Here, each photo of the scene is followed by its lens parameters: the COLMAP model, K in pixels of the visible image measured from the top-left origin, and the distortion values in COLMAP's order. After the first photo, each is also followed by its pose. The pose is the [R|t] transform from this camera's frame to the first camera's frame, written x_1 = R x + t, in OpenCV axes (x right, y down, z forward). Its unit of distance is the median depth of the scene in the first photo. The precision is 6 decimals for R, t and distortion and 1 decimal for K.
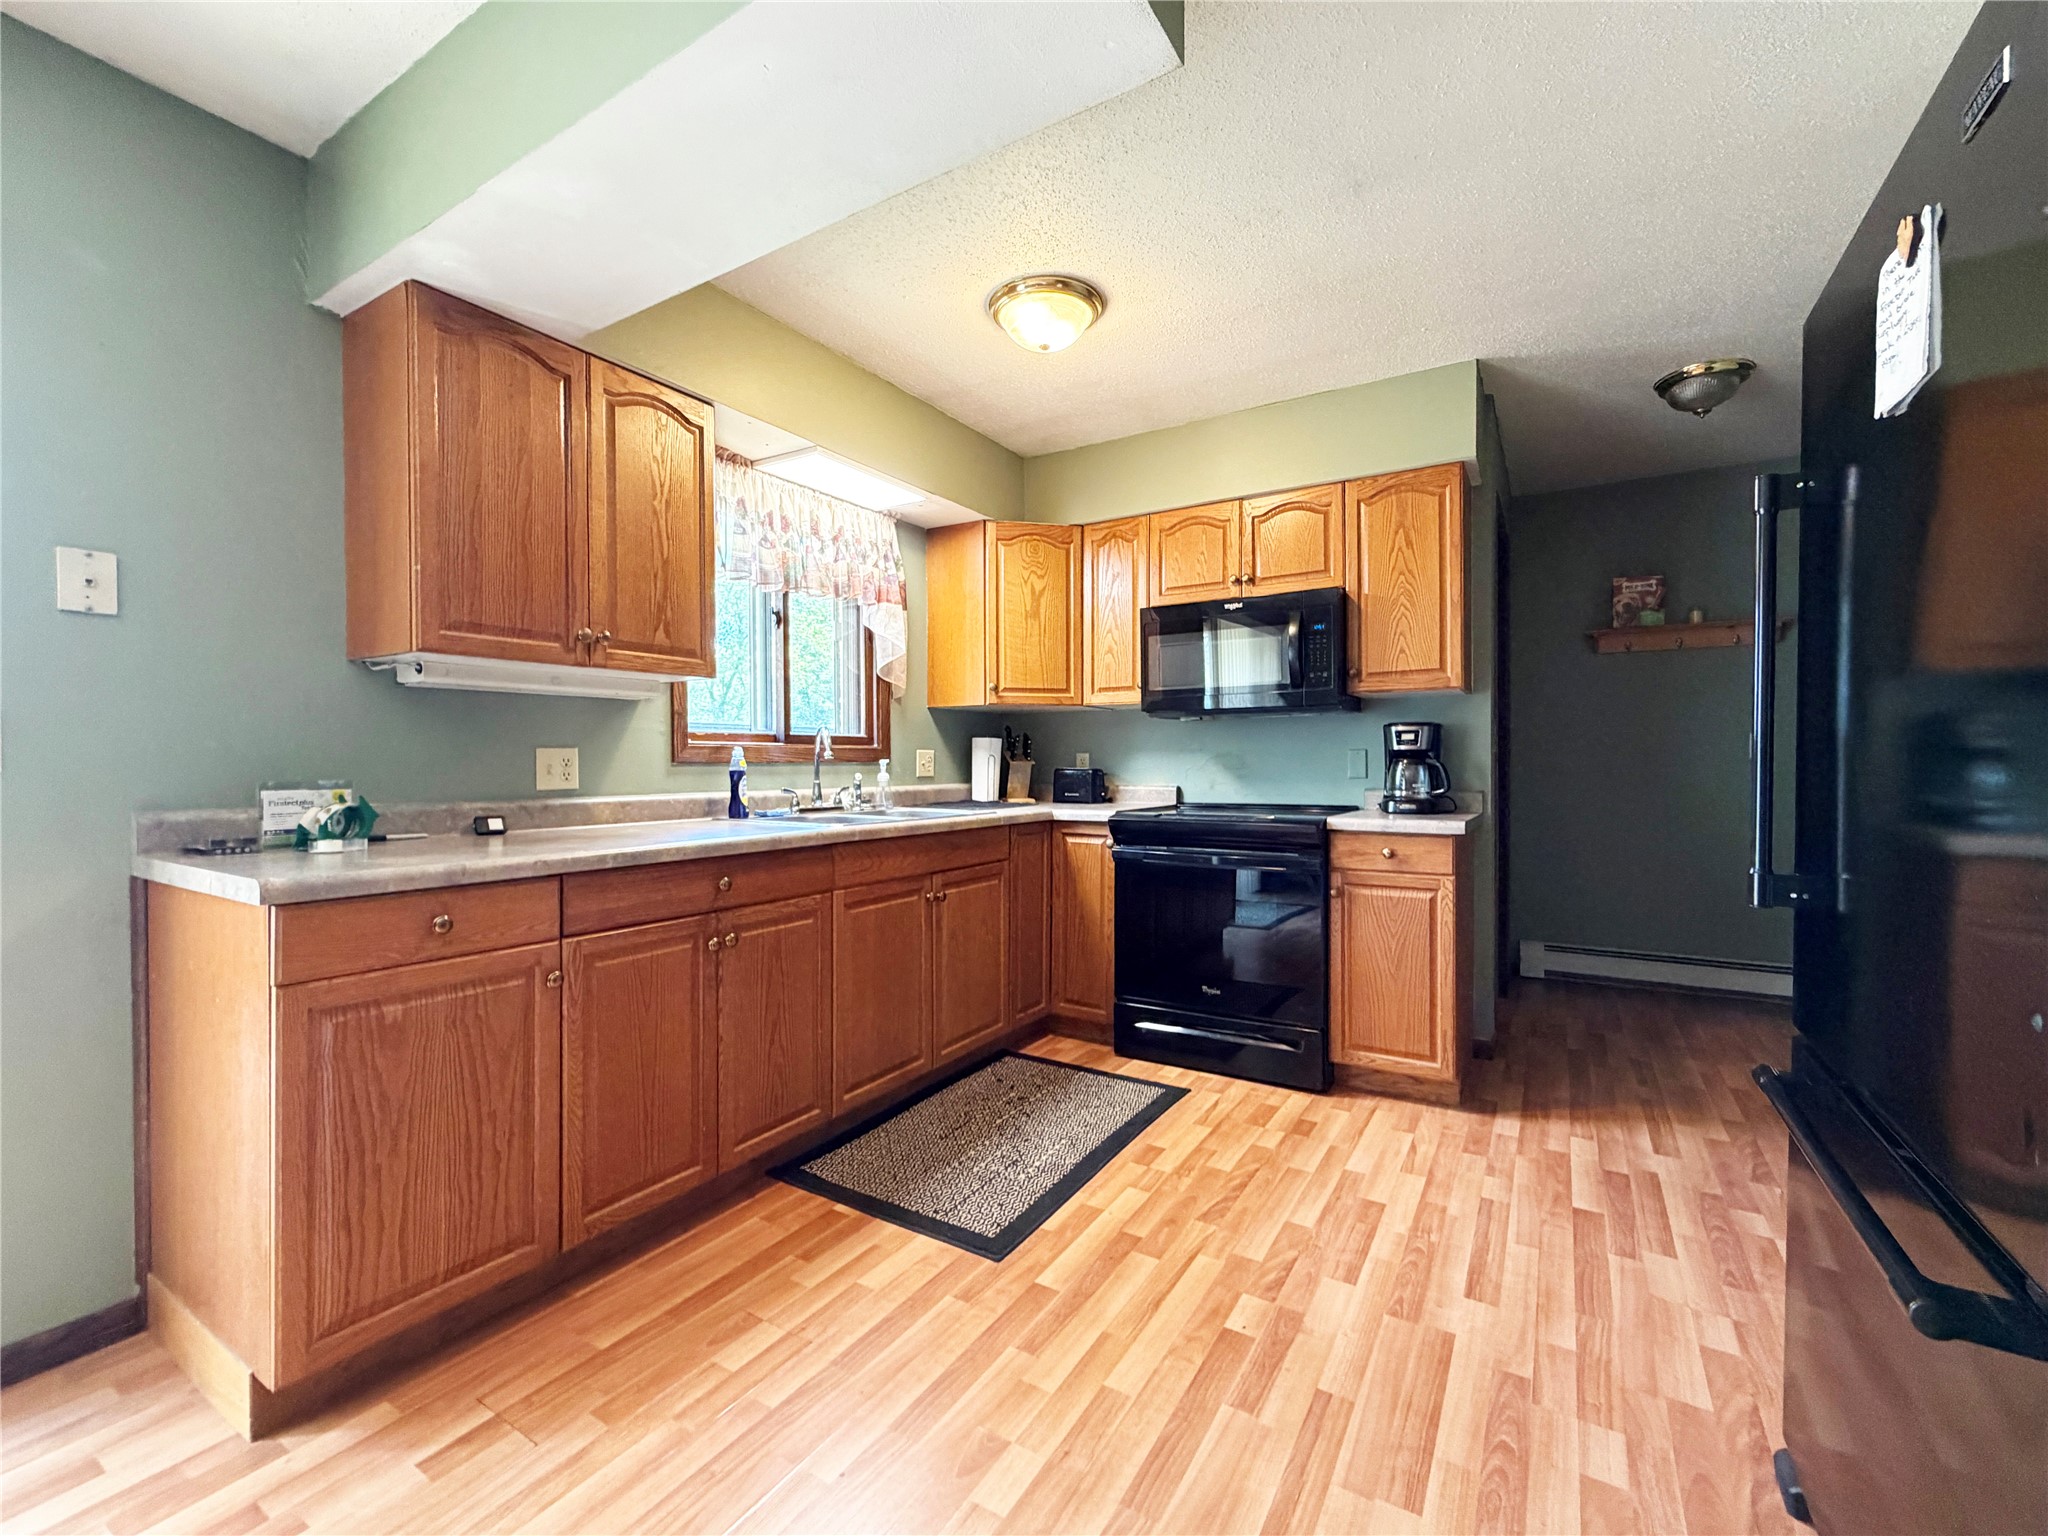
lens RADIAL K [[862.6, 0, 1023.2], [0, 862.6, 774.1], [0, 0, 1]] dist [0.000478, -0.000125]
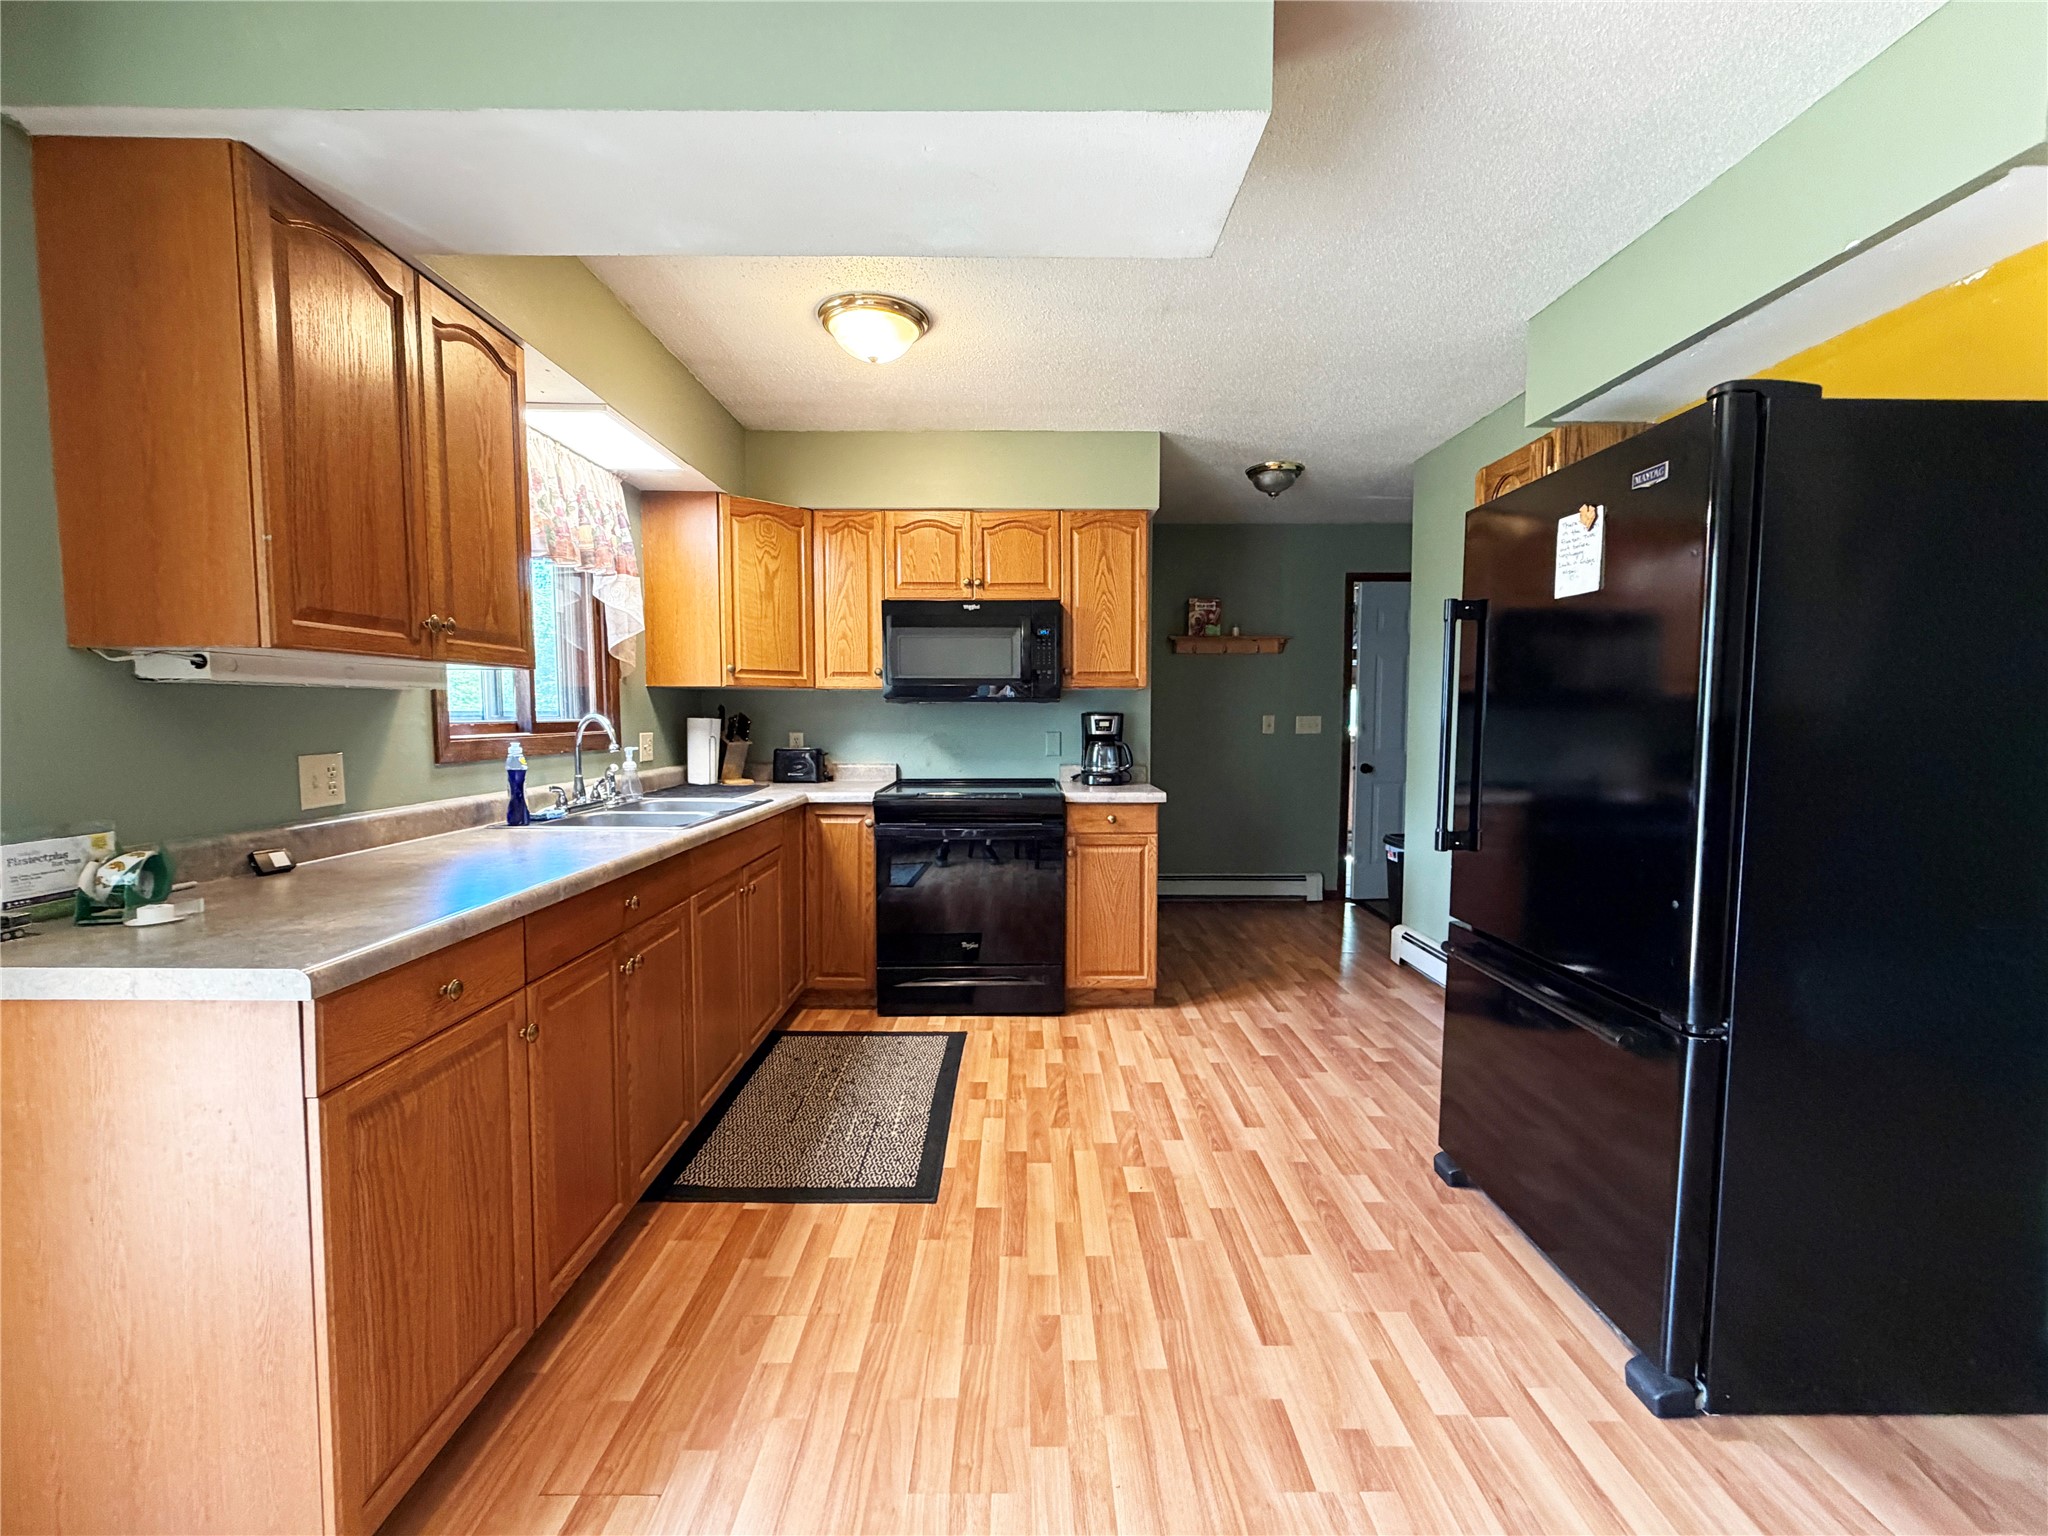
lens RADIAL K [[862.6, 0, 1024.7], [0, 862.6, 775.1], [0, 0, 1]] dist [0.000478, -0.000125]
pose [[0.847100, -0.033515, 0.530375, -0.402886], [0.003317, 0.998323, 0.057787, -0.053124], [-0.531423, -0.047192, 0.845791, -0.004946]]
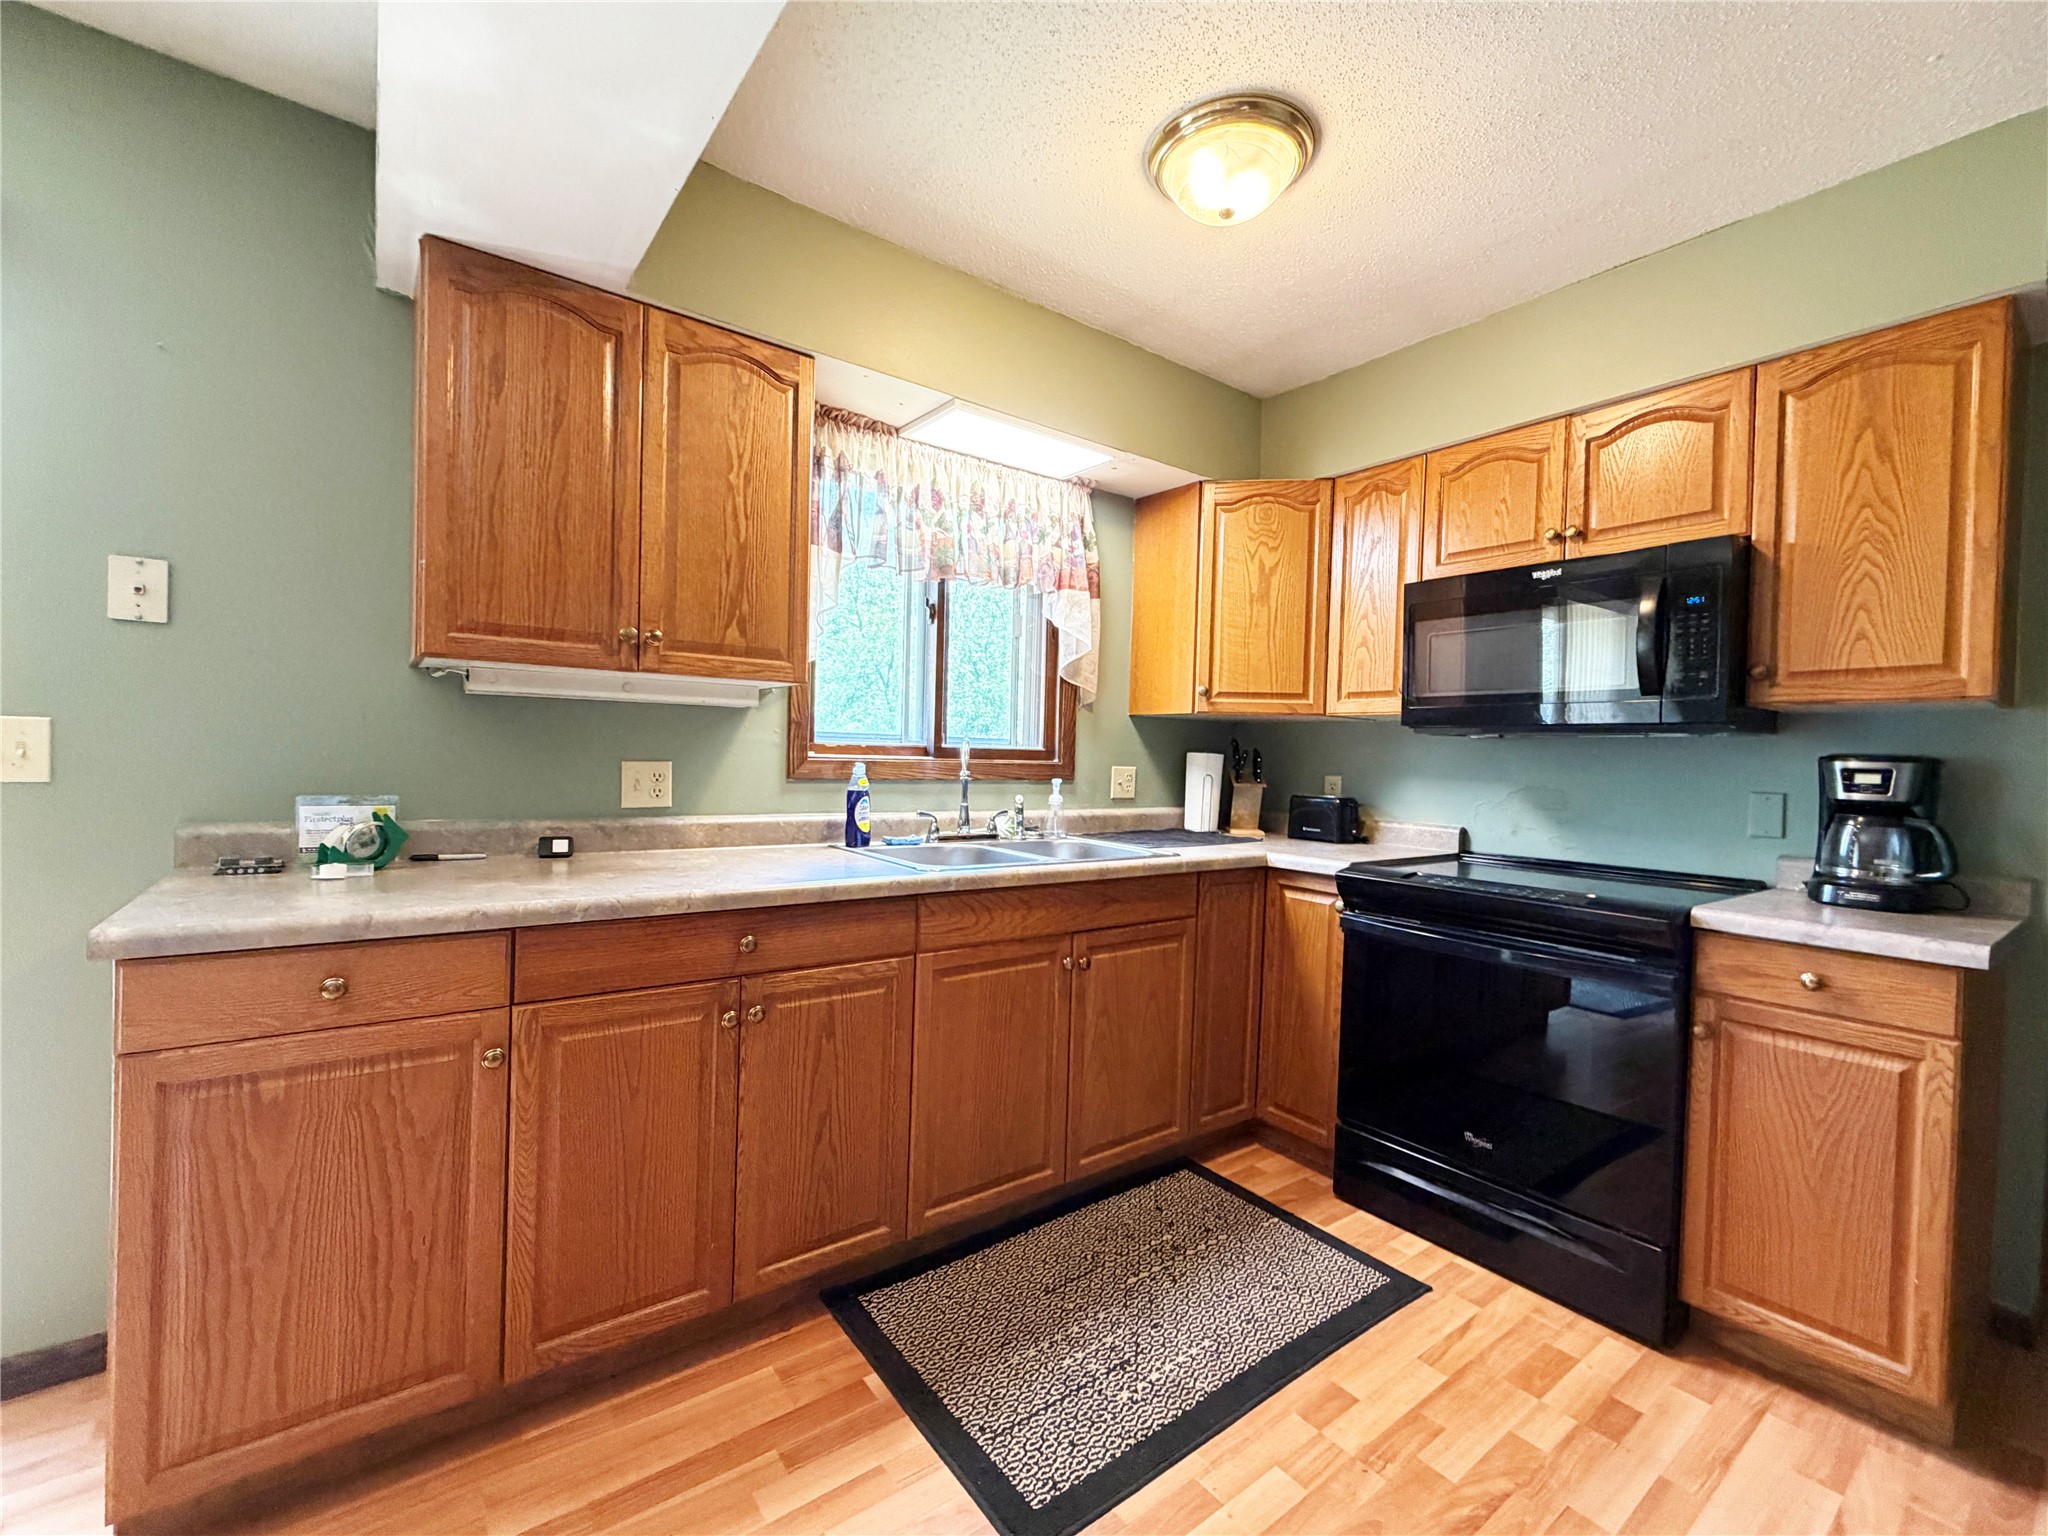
lens RADIAL K [[862.6, 0, 1022.7], [0, 862.6, 772.7], [0, 0, 1]] dist [0.000478, -0.000125]
pose [[0.932746, 0.037737, -0.358553, 0.143914], [-0.036799, 0.999278, 0.009442, -0.040074], [0.358651, 0.004387, 0.933462, 0.292720]]
